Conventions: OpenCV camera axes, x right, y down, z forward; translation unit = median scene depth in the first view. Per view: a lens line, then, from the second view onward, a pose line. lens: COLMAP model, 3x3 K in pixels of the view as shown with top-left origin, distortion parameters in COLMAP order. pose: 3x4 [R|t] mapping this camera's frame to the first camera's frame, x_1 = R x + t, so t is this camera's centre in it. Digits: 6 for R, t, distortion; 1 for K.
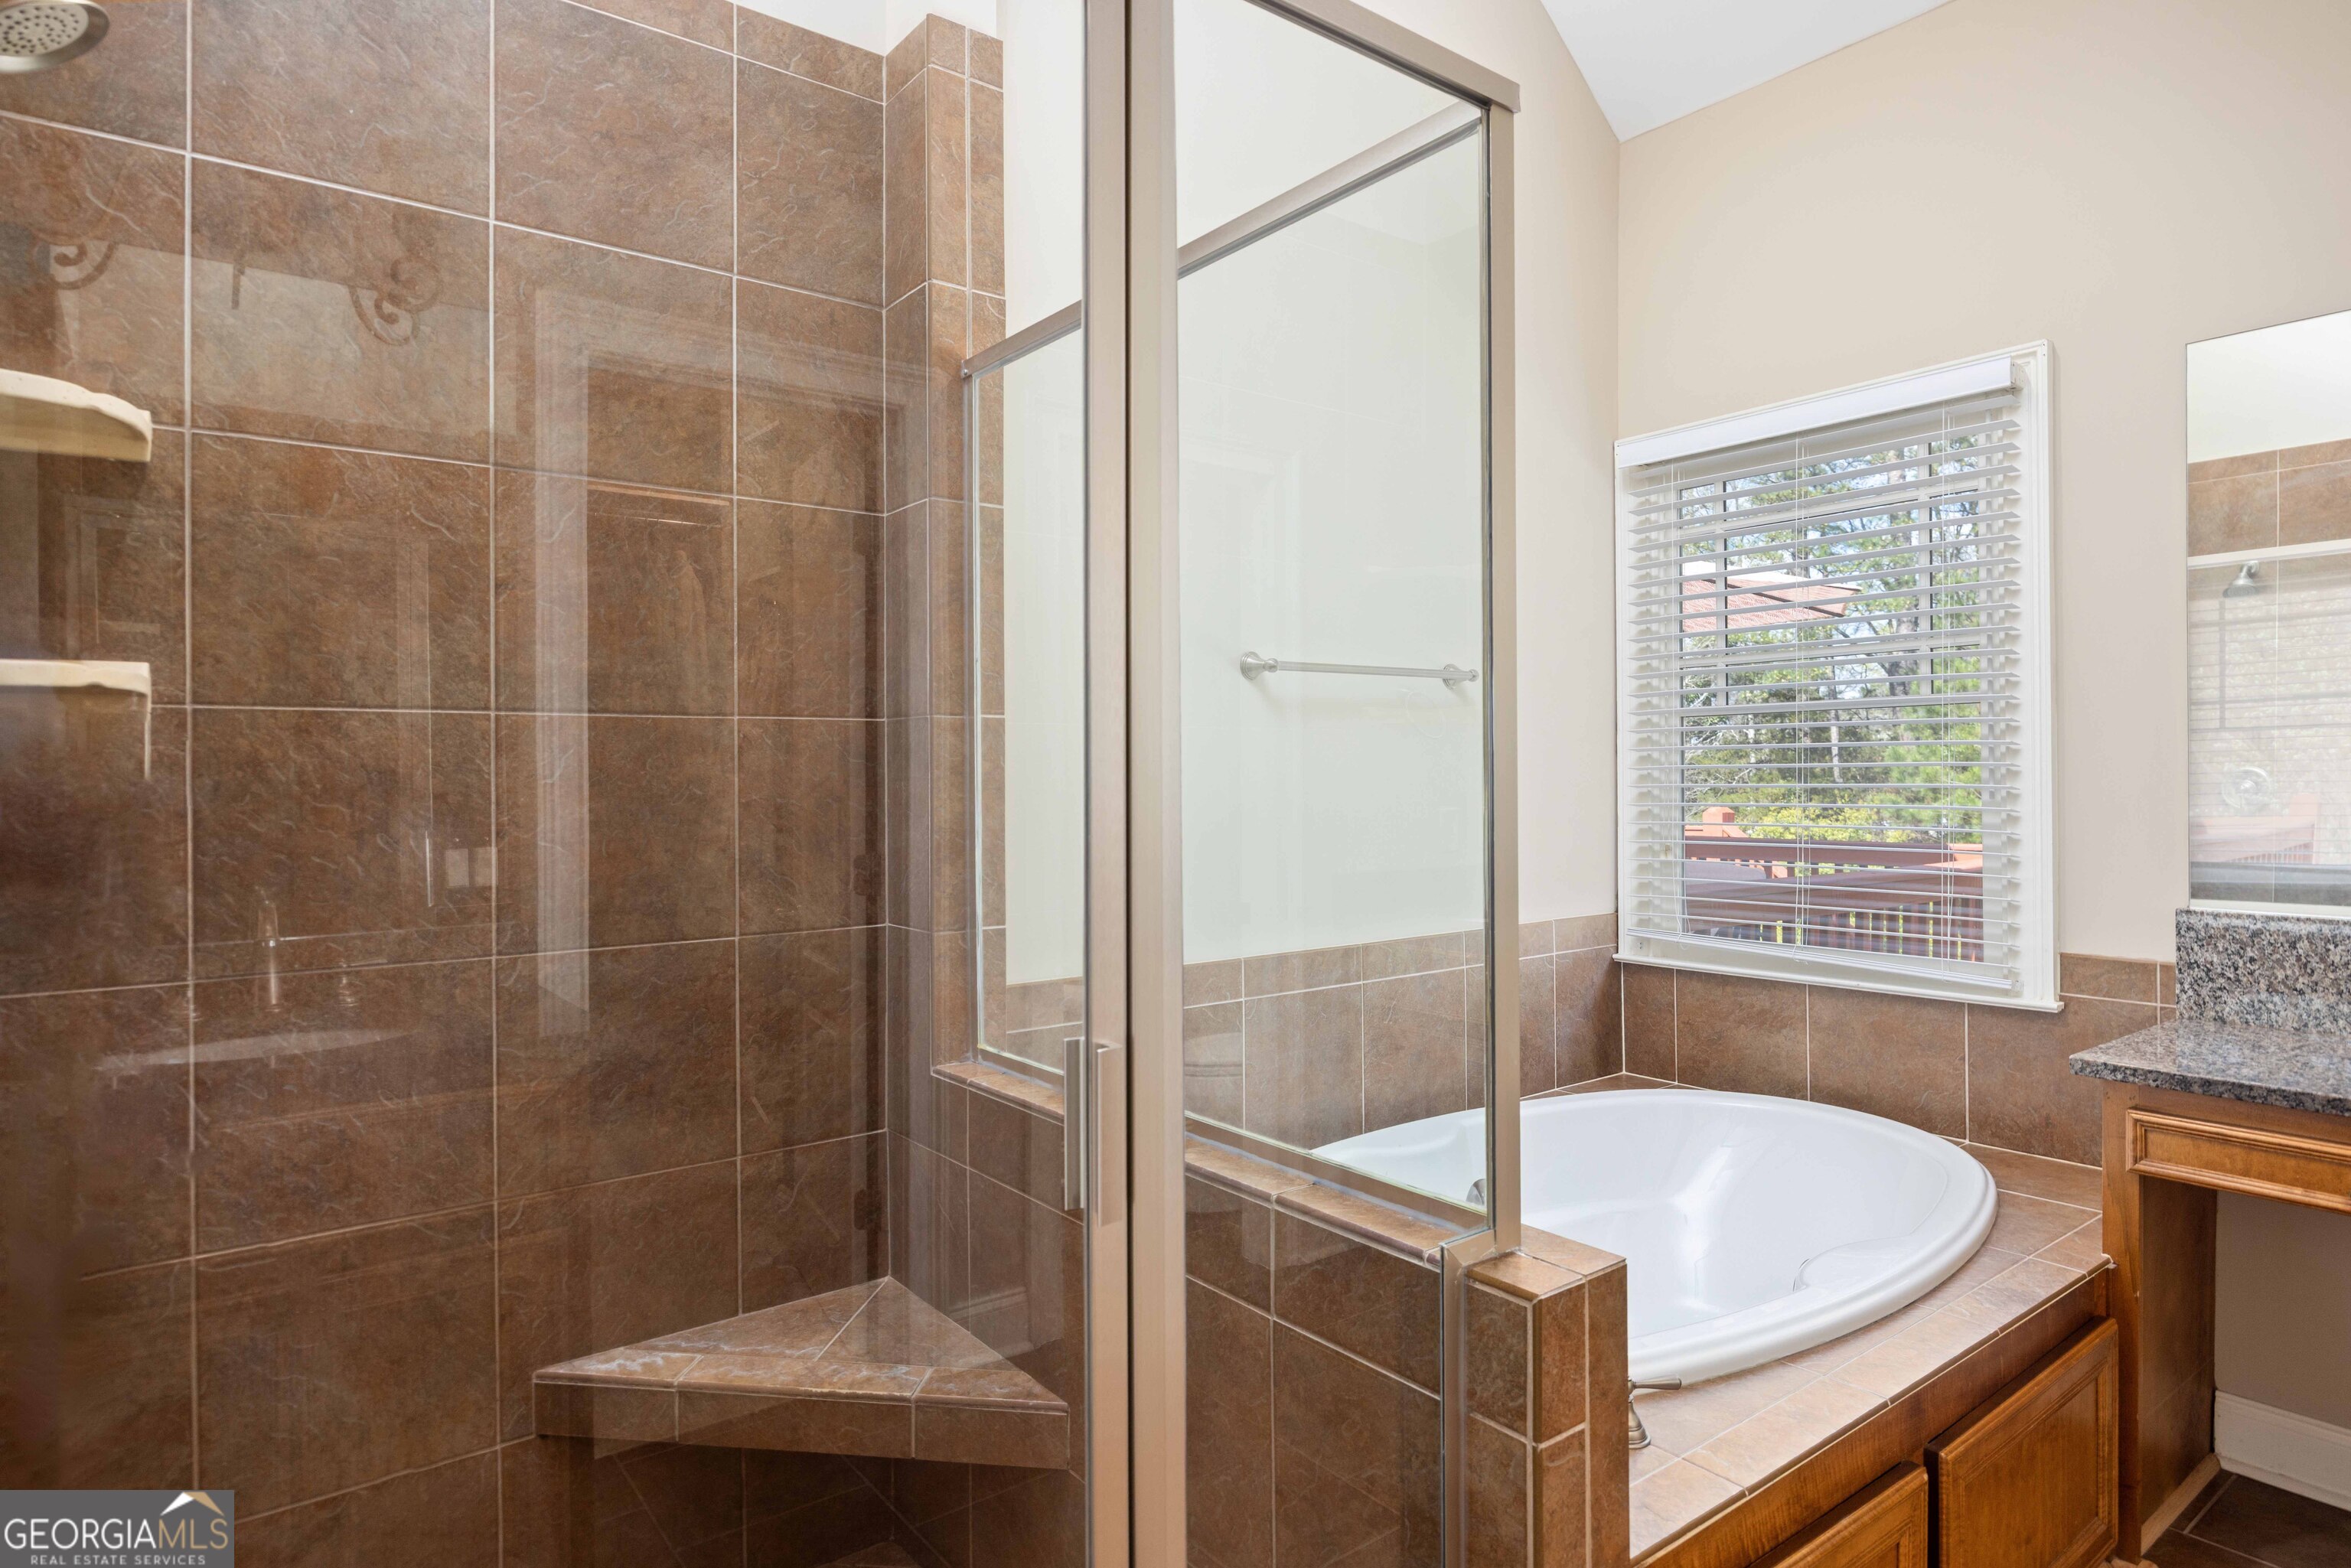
lens RADIAL K [[1301.5, 0, 1166.5], [0, 1301.5, 784.4], [0, 0, 1]] dist [-0.001029, -0.001545]
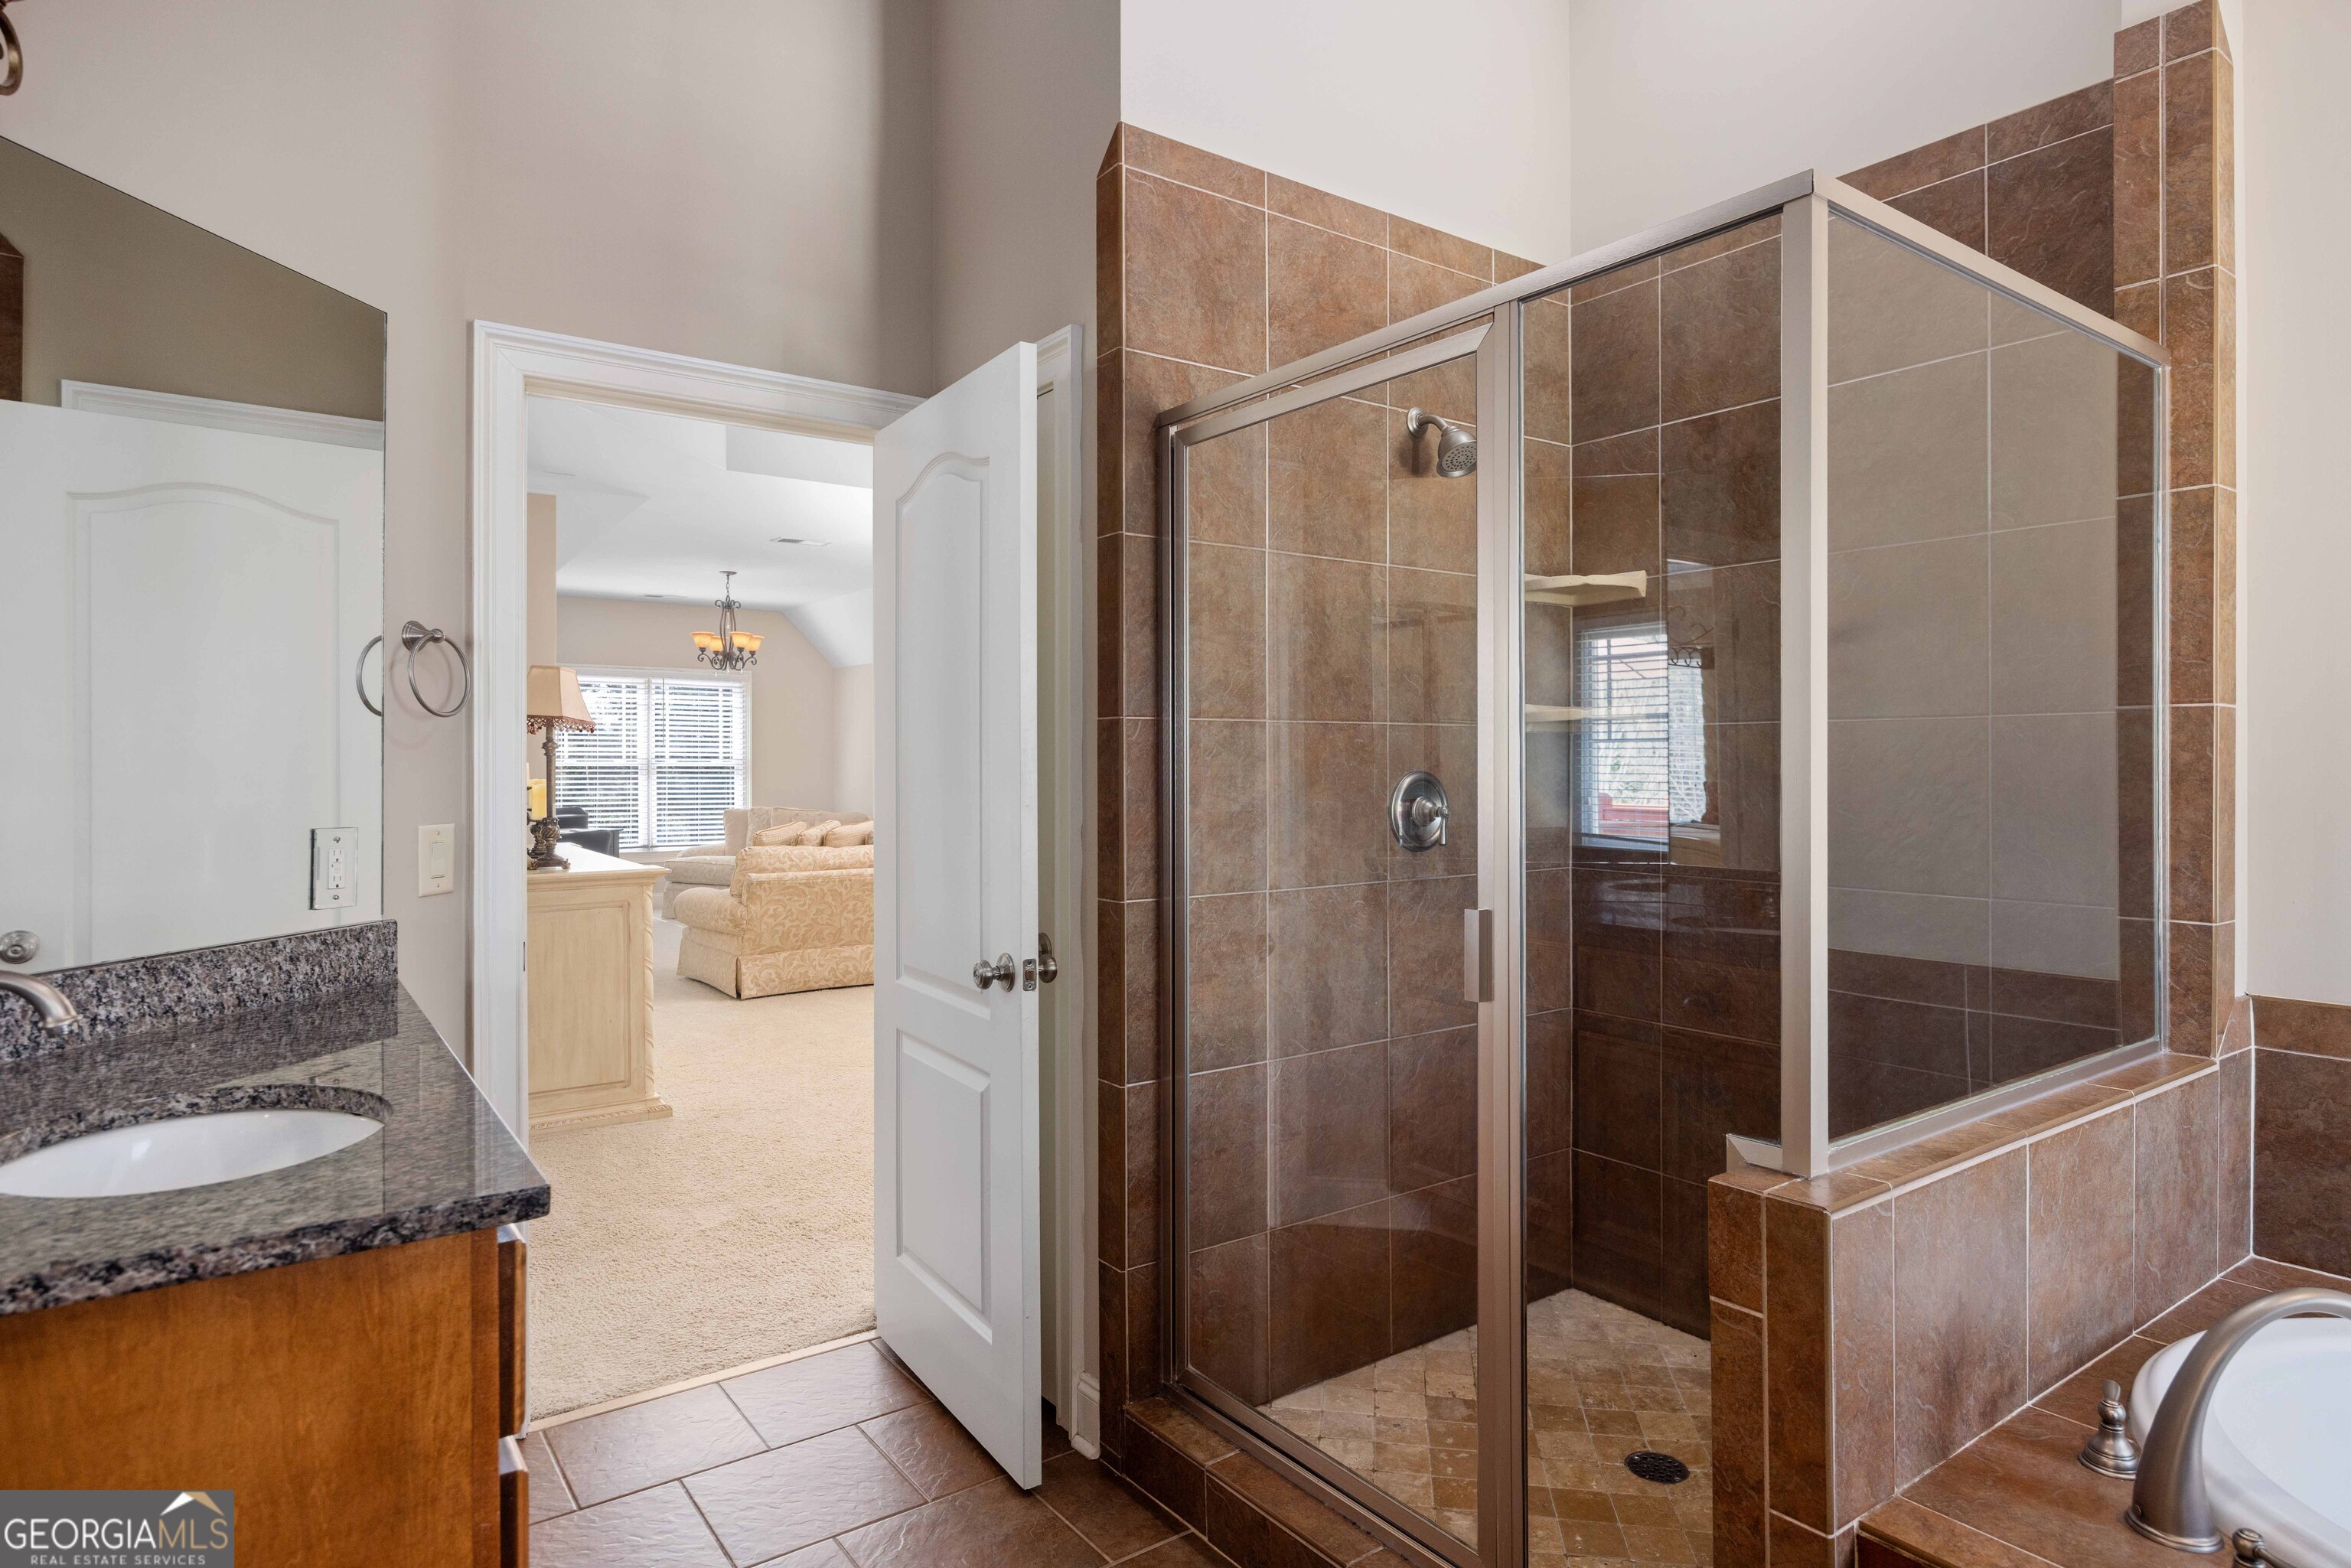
lens RADIAL K [[1301.5, 0, 1176.1], [0, 1301.5, 771.4], [0, 0, 1]] dist [-0.001029, -0.001545]
pose [[-0.016553, 0.017224, -0.999715, 1.053583], [-0.007247, 0.999823, 0.017346, -0.019697], [0.999837, 0.007532, -0.016425, 0.327216]]
